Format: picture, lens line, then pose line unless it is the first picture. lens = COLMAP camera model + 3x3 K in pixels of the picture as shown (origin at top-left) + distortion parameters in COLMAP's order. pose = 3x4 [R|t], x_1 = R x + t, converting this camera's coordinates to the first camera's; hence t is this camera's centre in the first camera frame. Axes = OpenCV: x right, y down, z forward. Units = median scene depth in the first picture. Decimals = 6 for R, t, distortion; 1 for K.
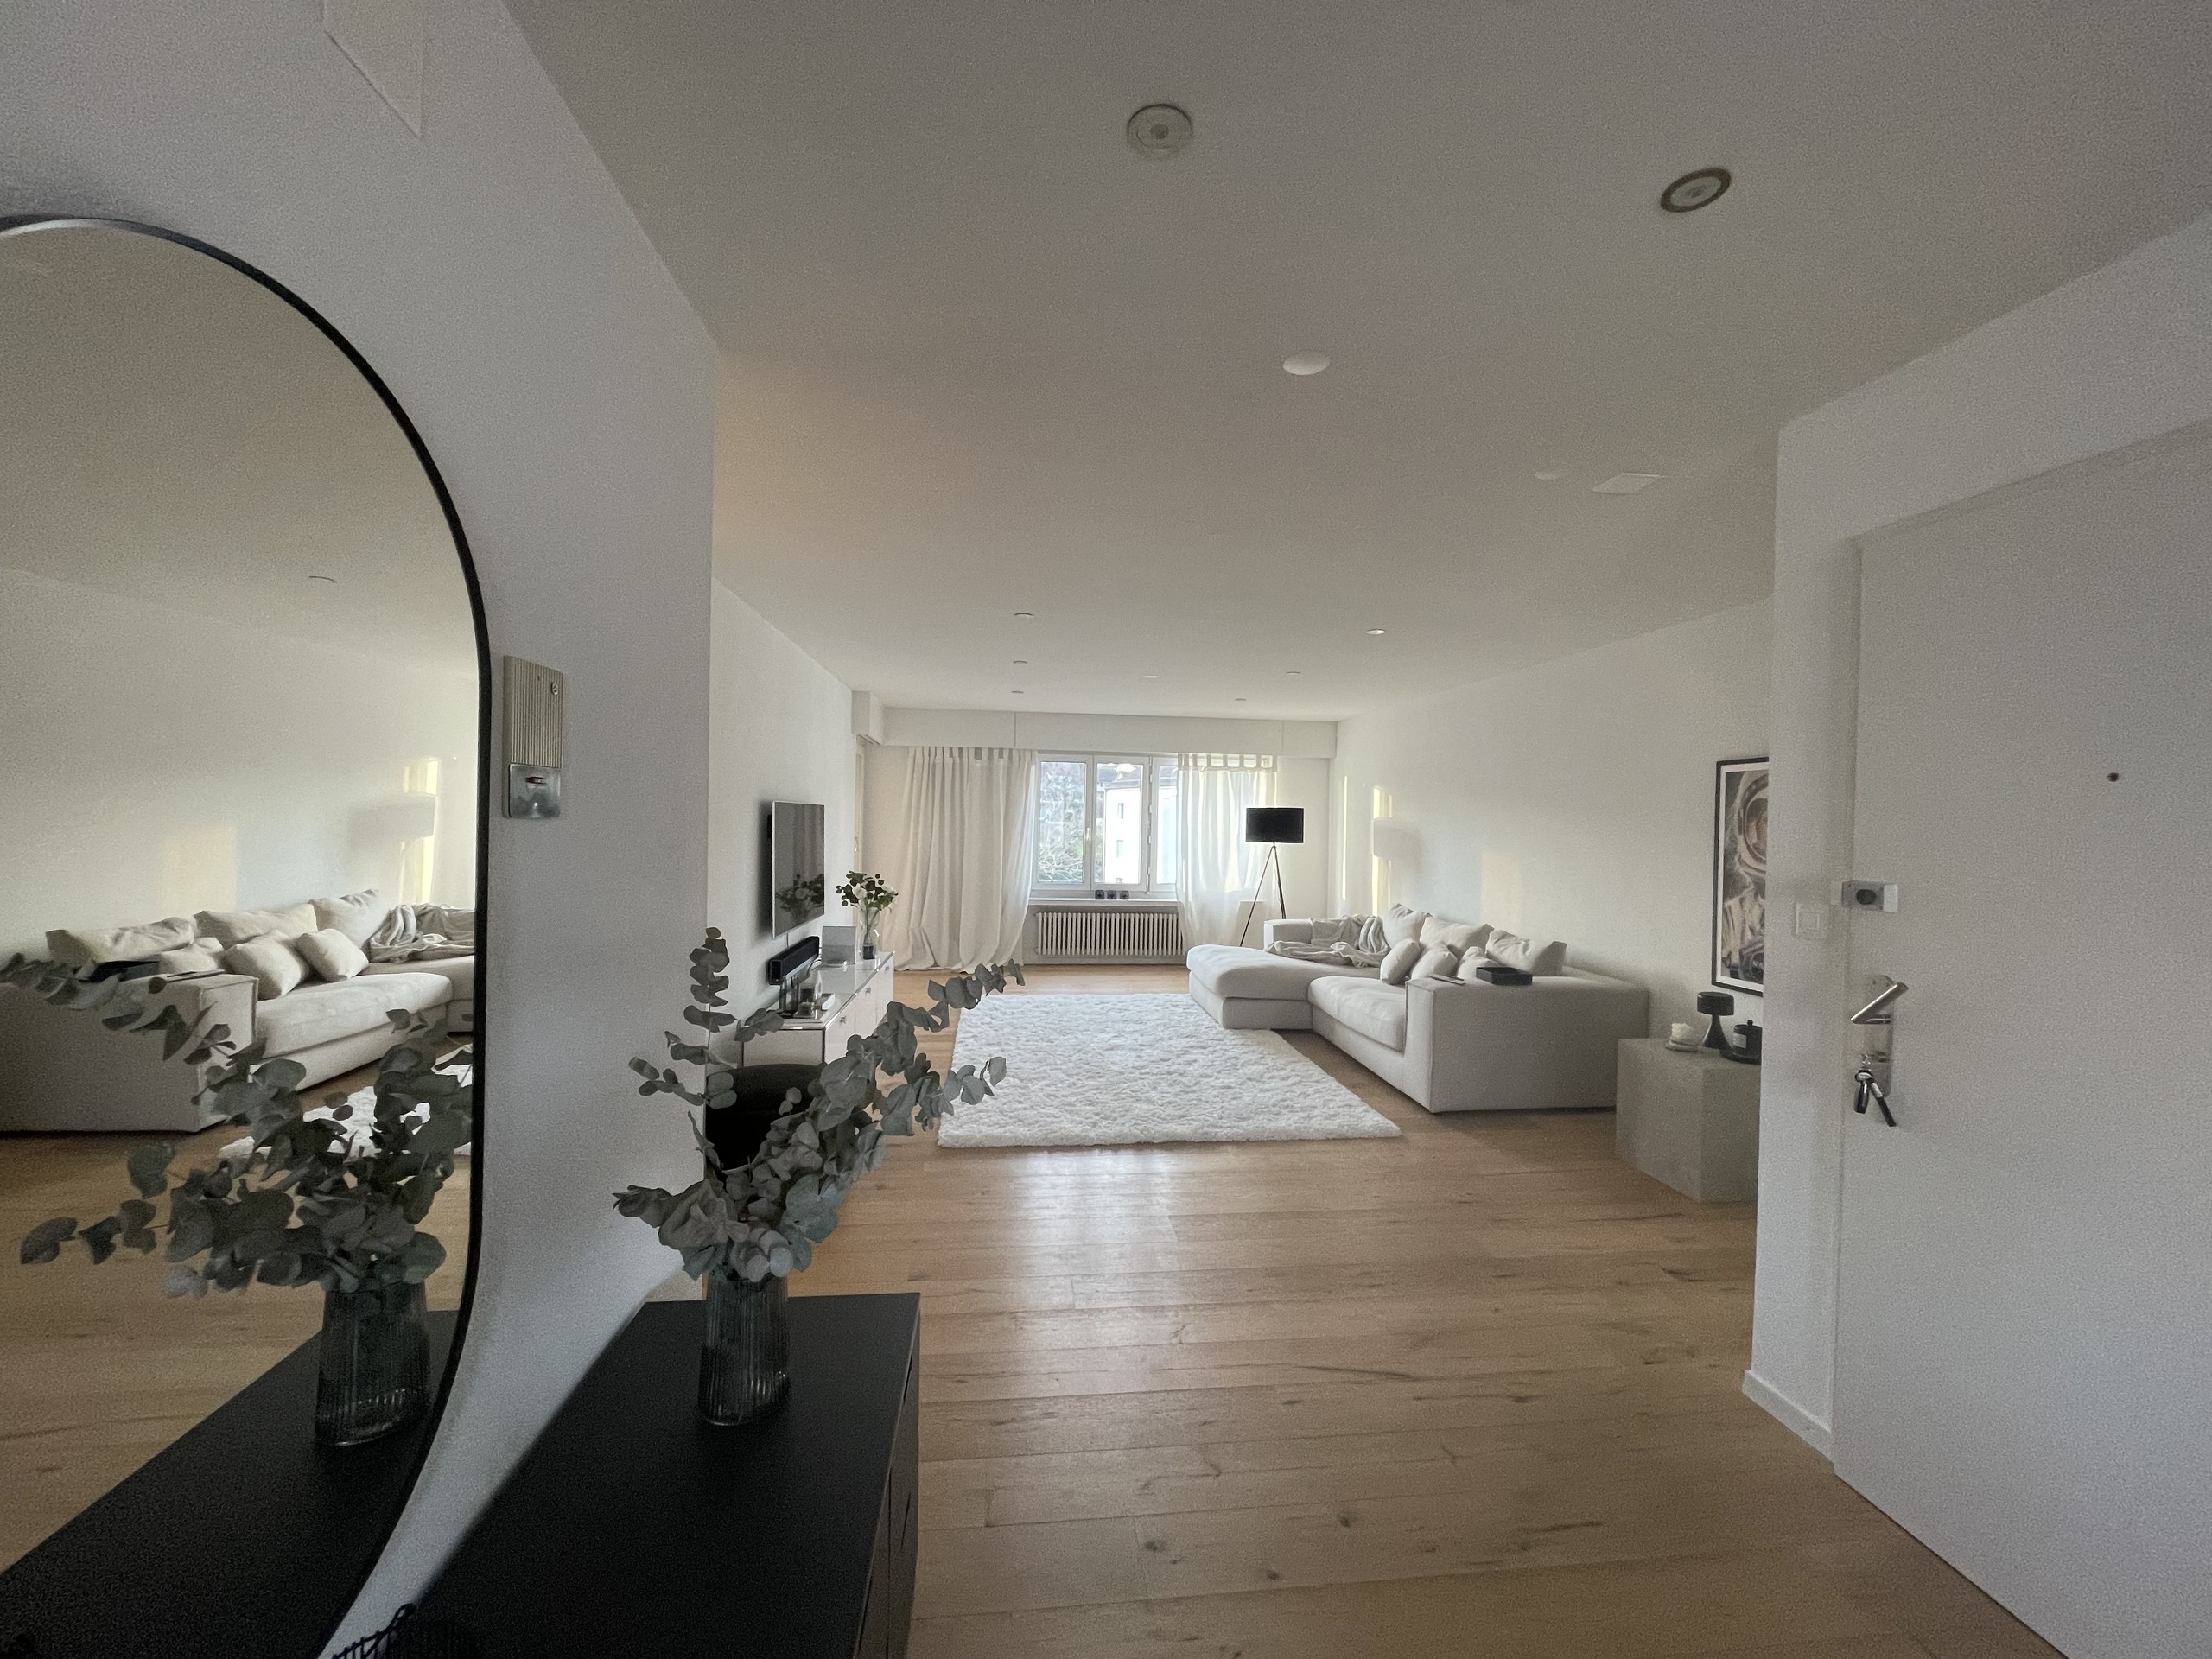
lens RADIAL K [[887.8, 0, 1106.0], [0, 887.8, 829.5], [0, 0, 1]] dist [-0.003797, -0.000476]
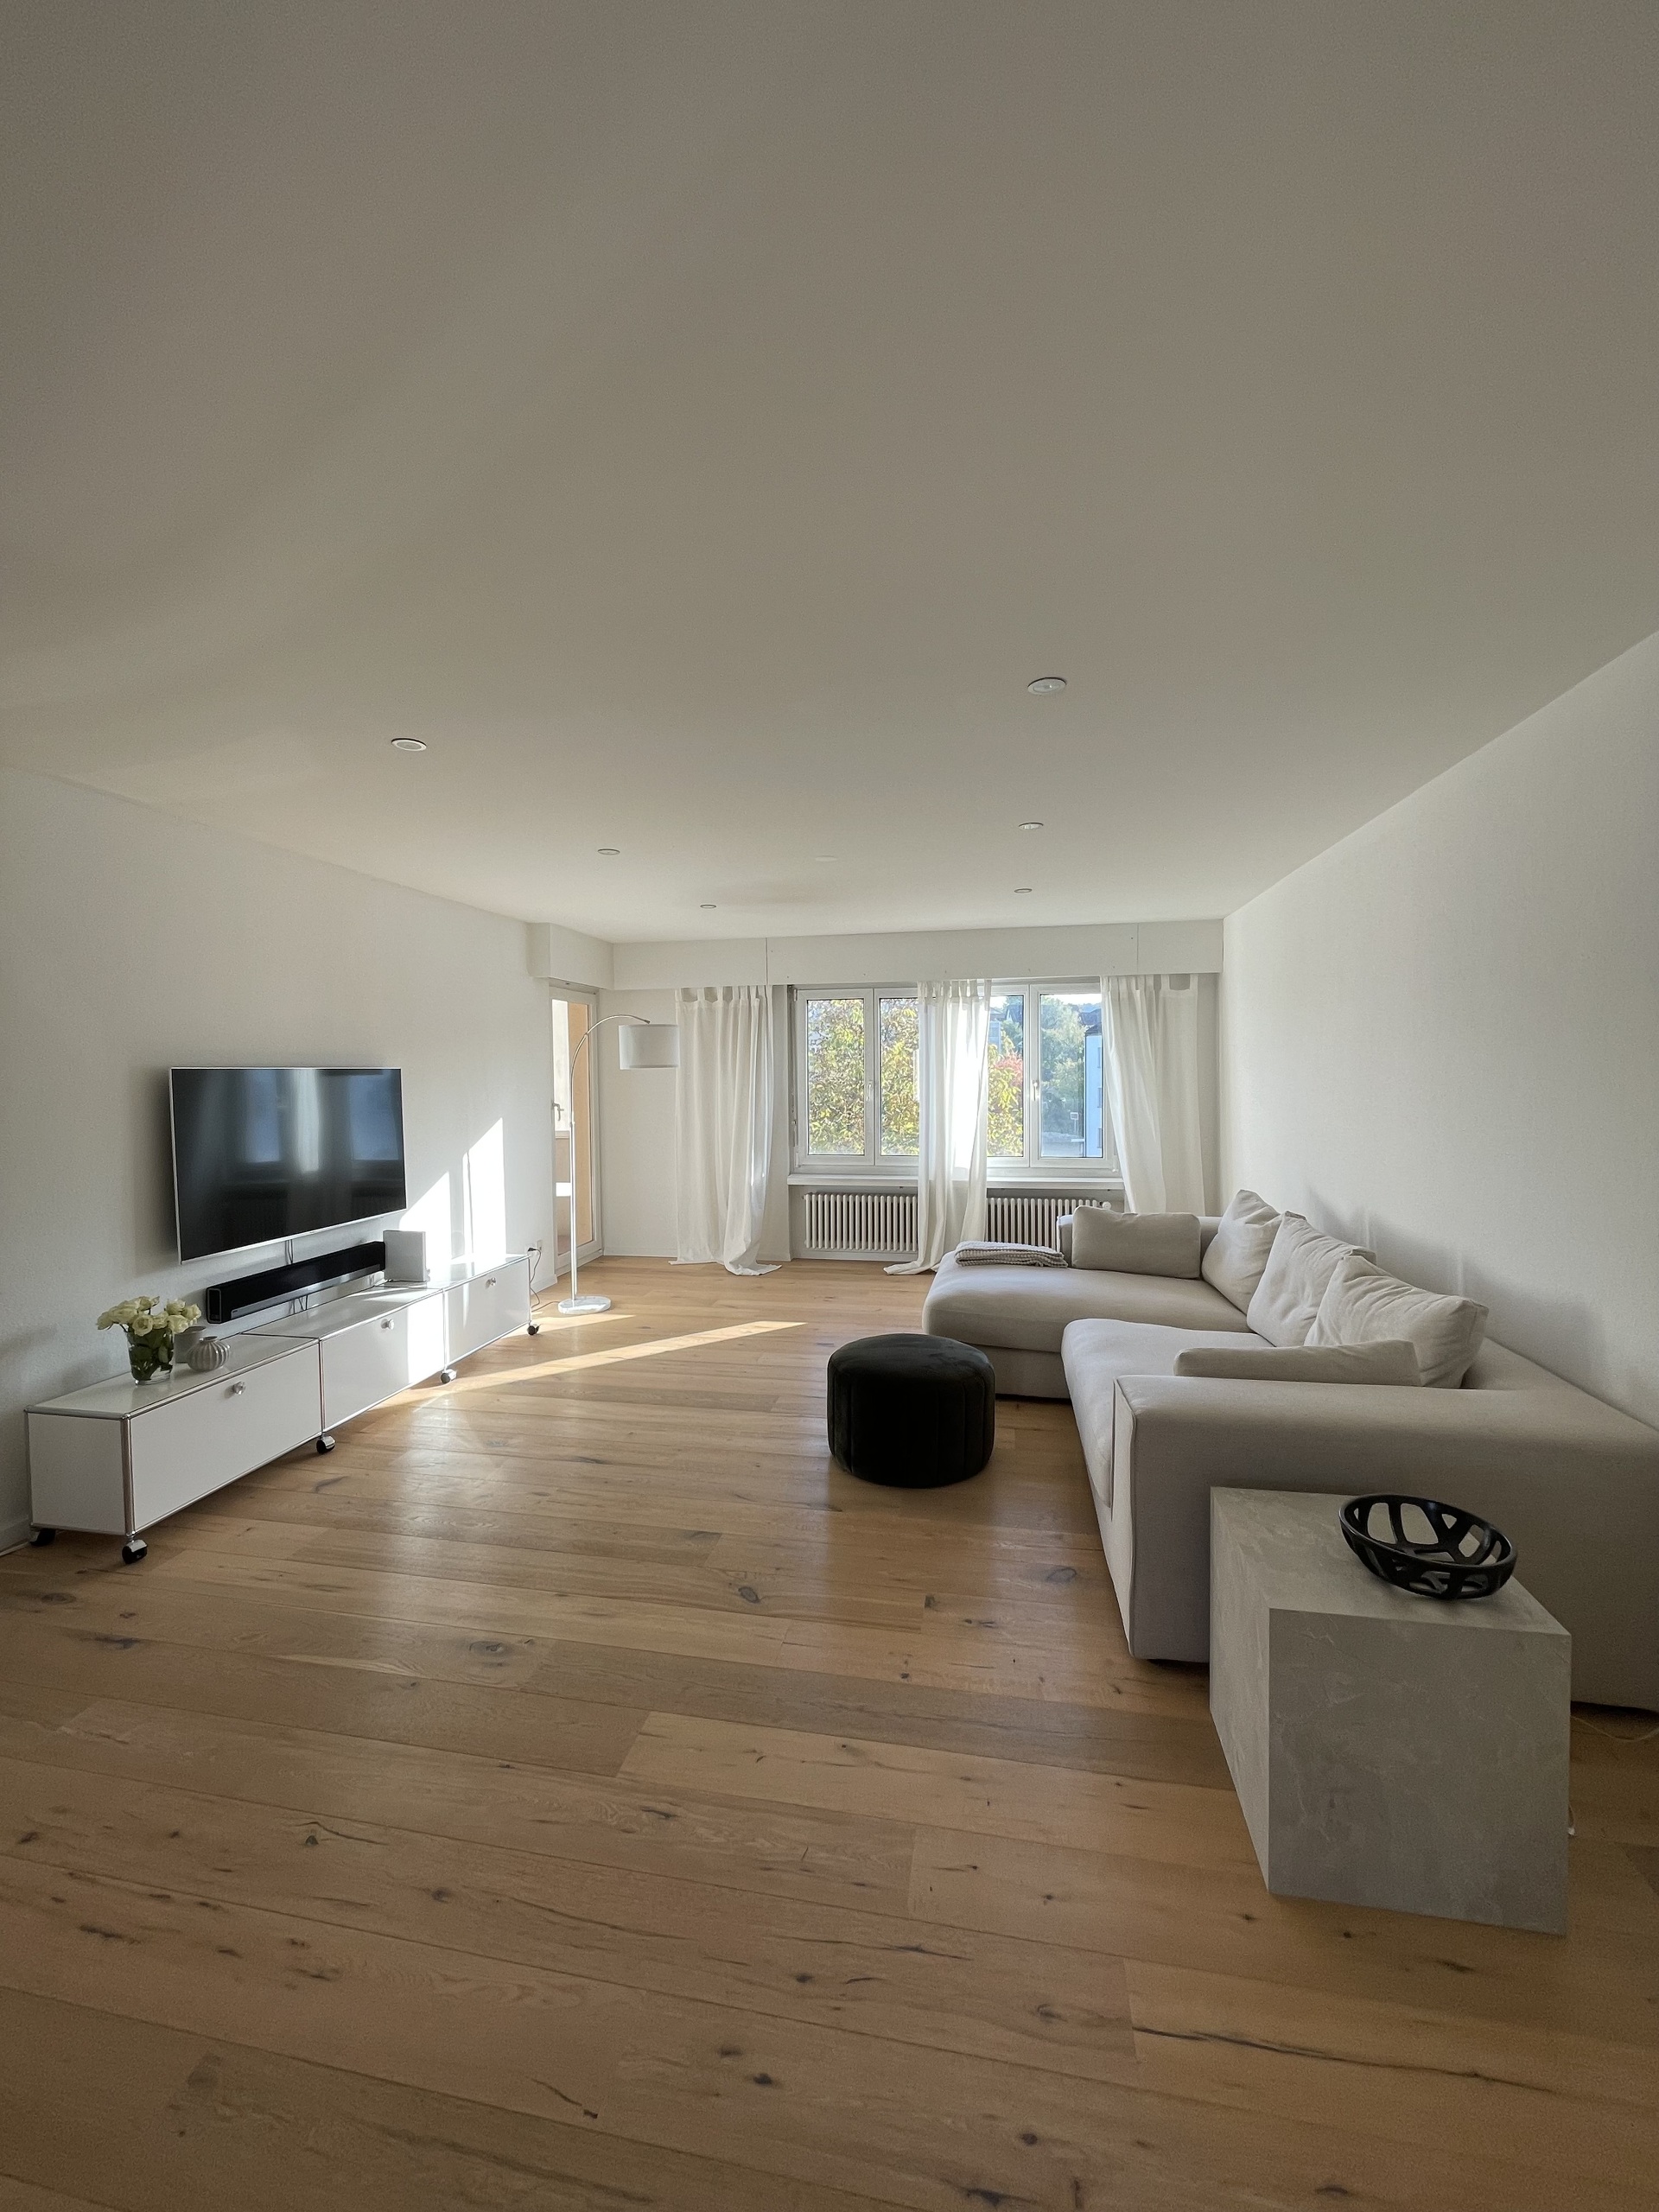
lens RADIAL K [[887.8, 0, 829.5], [0, 887.8, 1091.1], [0, 0, 1]] dist [-0.003797, -0.000476]
pose [[0.950976, -0.026460, -0.308130, 0.244515], [0.031277, 0.999453, 0.010705, -0.004771], [0.307679, -0.019817, 0.951284, 0.328454]]
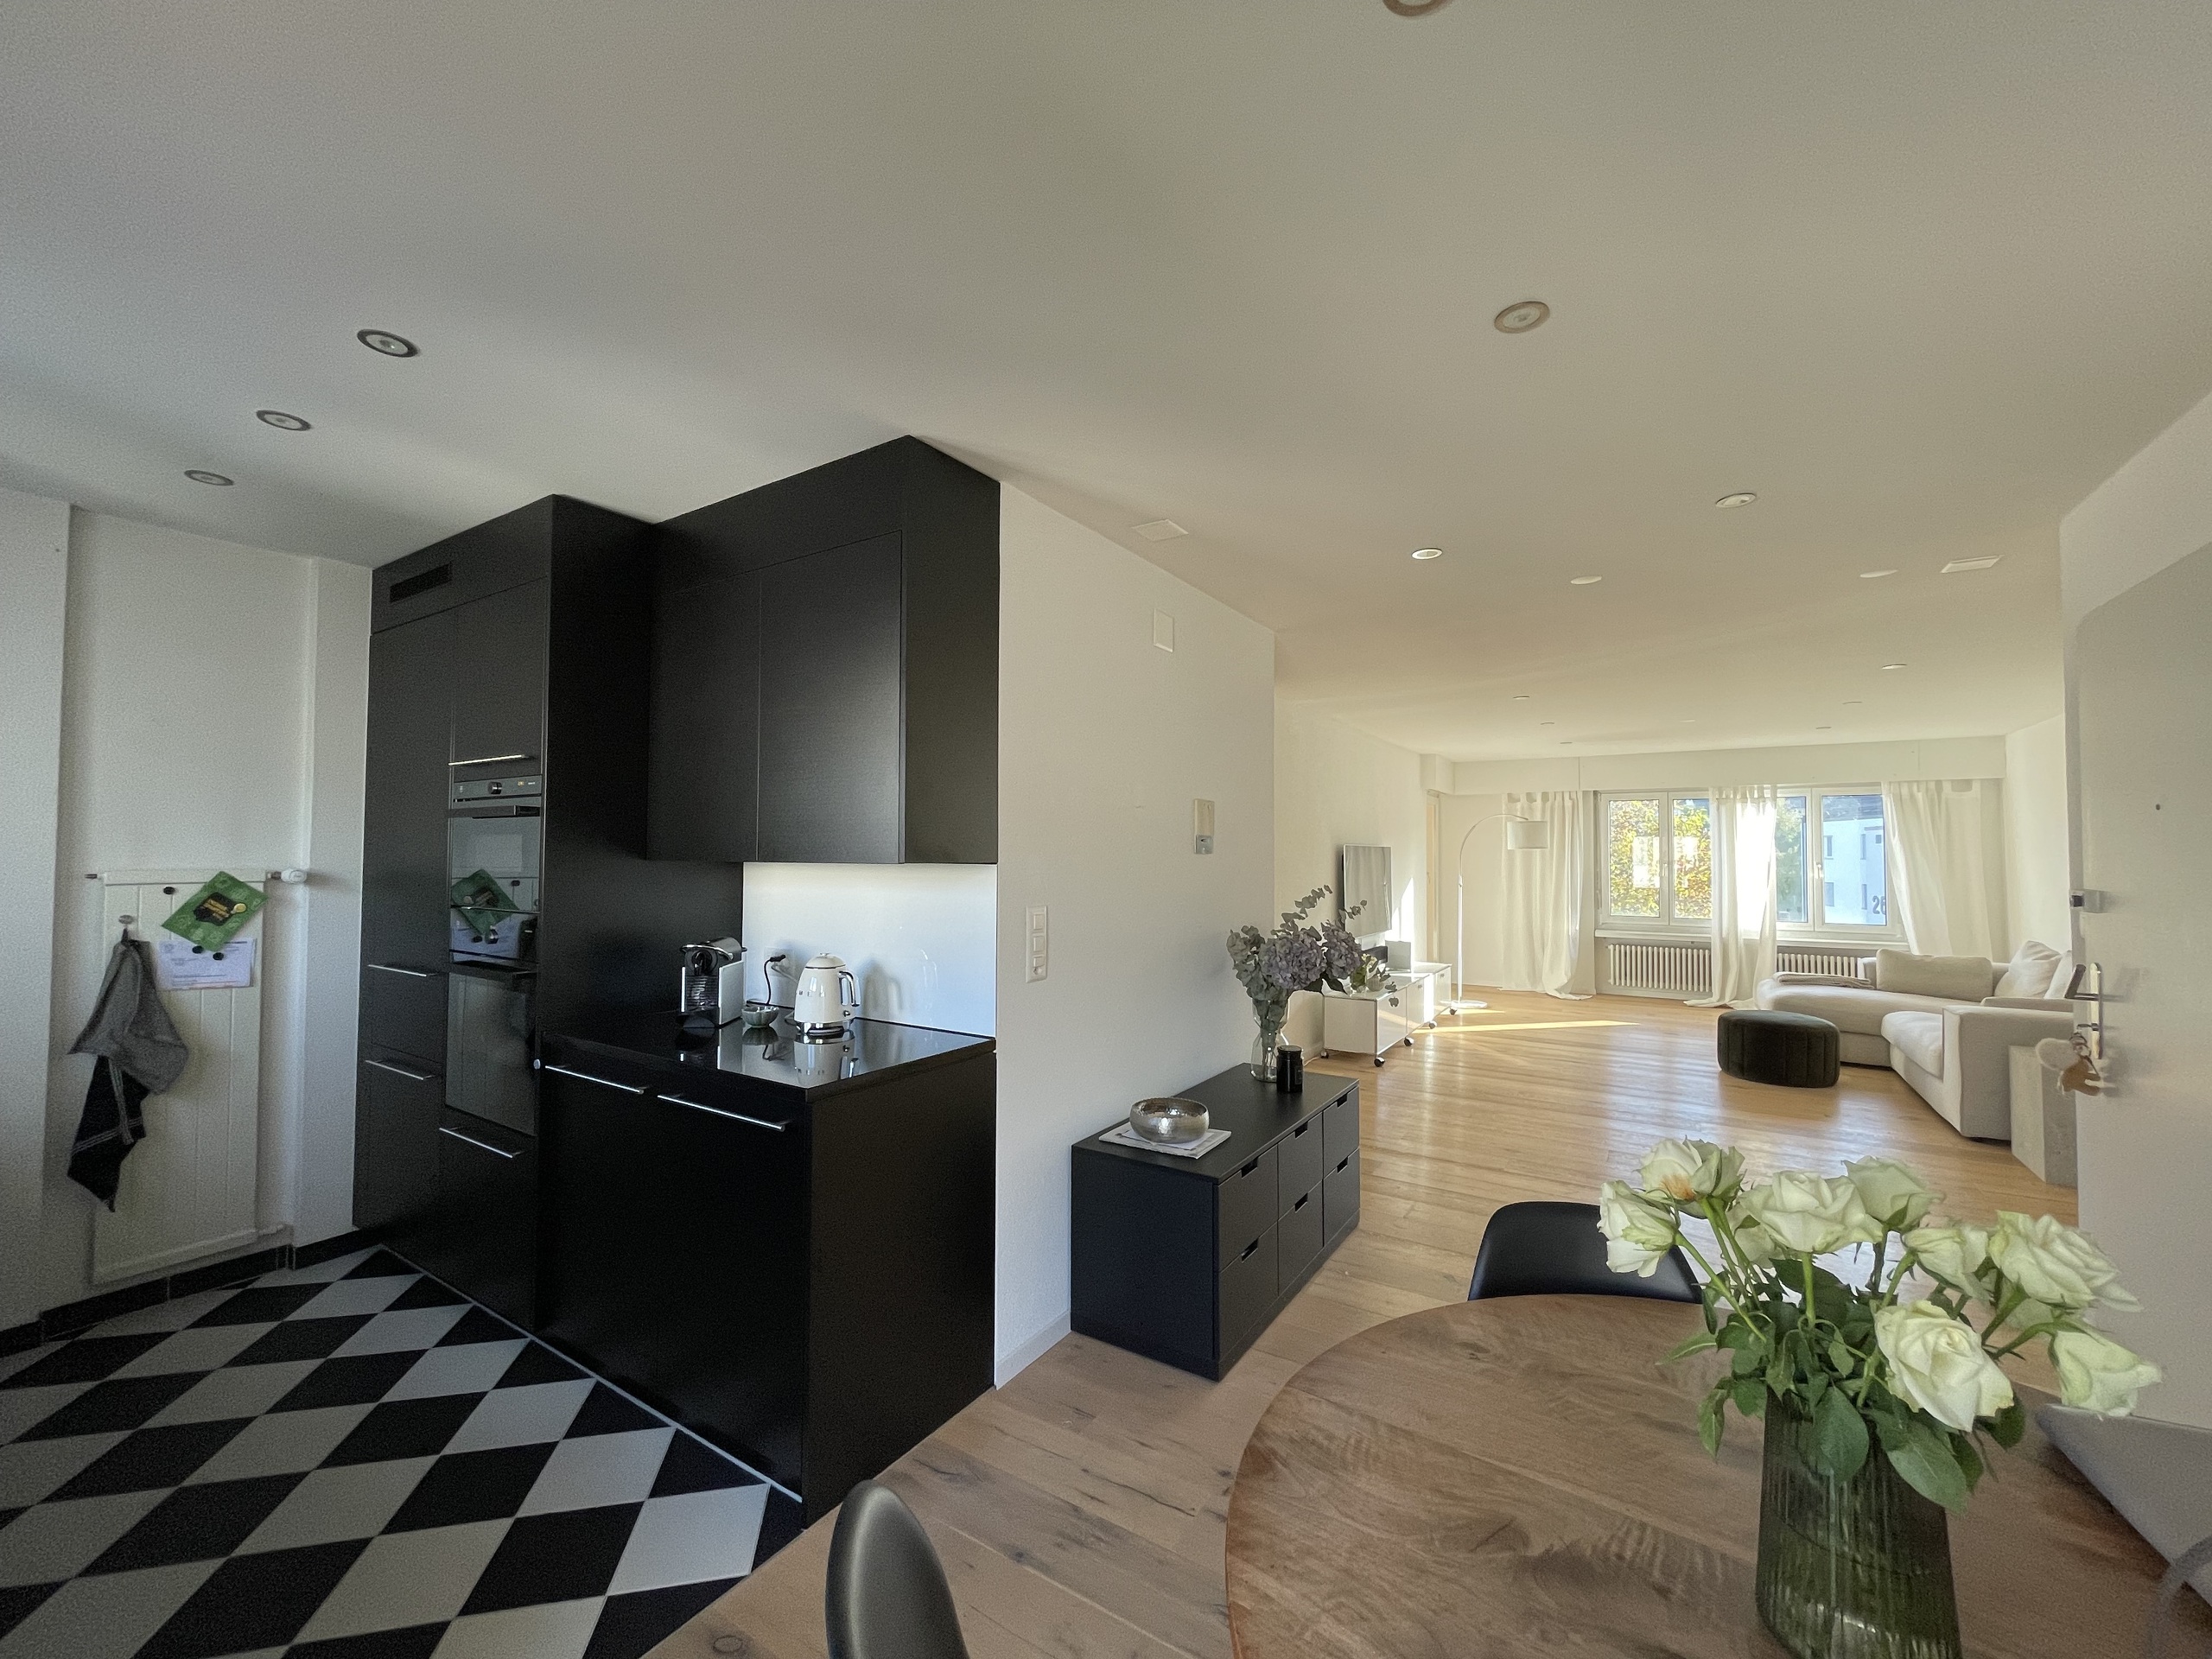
lens RADIAL K [[887.8, 0, 1106.0], [0, 887.8, 829.5], [0, 0, 1]] dist [-0.003797, -0.000476]
pose [[0.771140, -0.038188, -0.635519, 0.179768], [0.008355, 0.998721, -0.049875, 0.007153], [0.636610, 0.033151, 0.770473, -0.266159]]
